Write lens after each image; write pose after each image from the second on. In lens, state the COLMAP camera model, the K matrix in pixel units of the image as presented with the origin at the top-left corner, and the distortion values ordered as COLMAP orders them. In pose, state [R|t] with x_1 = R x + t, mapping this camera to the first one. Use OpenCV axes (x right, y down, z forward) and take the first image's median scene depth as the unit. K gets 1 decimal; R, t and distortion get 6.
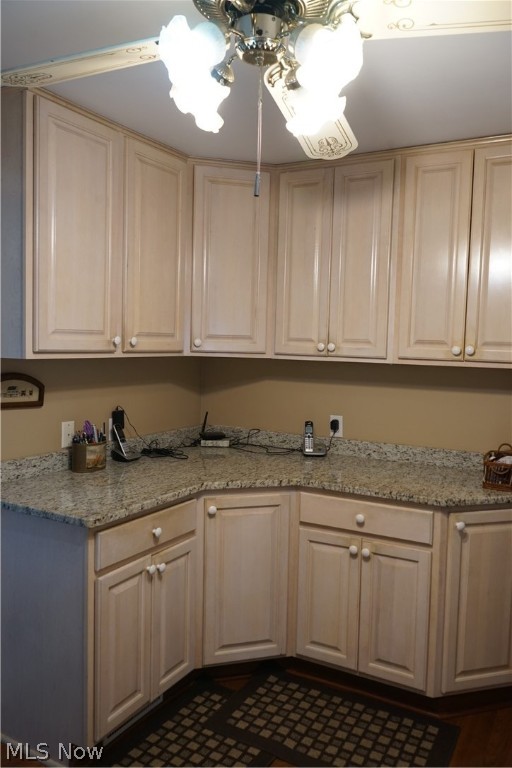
lens RADIAL K [[626.4, 0, 256.0], [0, 626.4, 384.0], [0, 0, 1]] dist [0.009552, 0.005630]
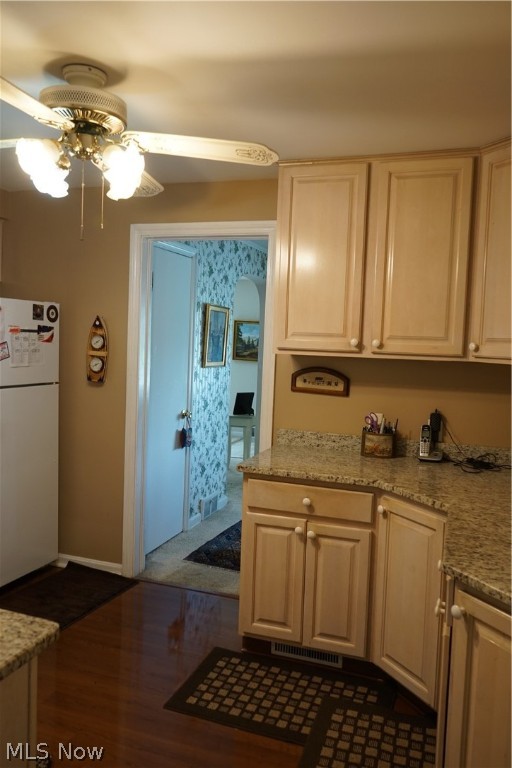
lens RADIAL K [[626.4, 0, 256.0], [0, 626.4, 384.0], [0, 0, 1]] dist [0.009552, 0.005630]
pose [[0.169996, 0.050241, -0.984163, 0.892836], [-0.097827, 0.994627, 0.033877, -0.013663], [0.980577, 0.090518, 0.173998, 0.623461]]
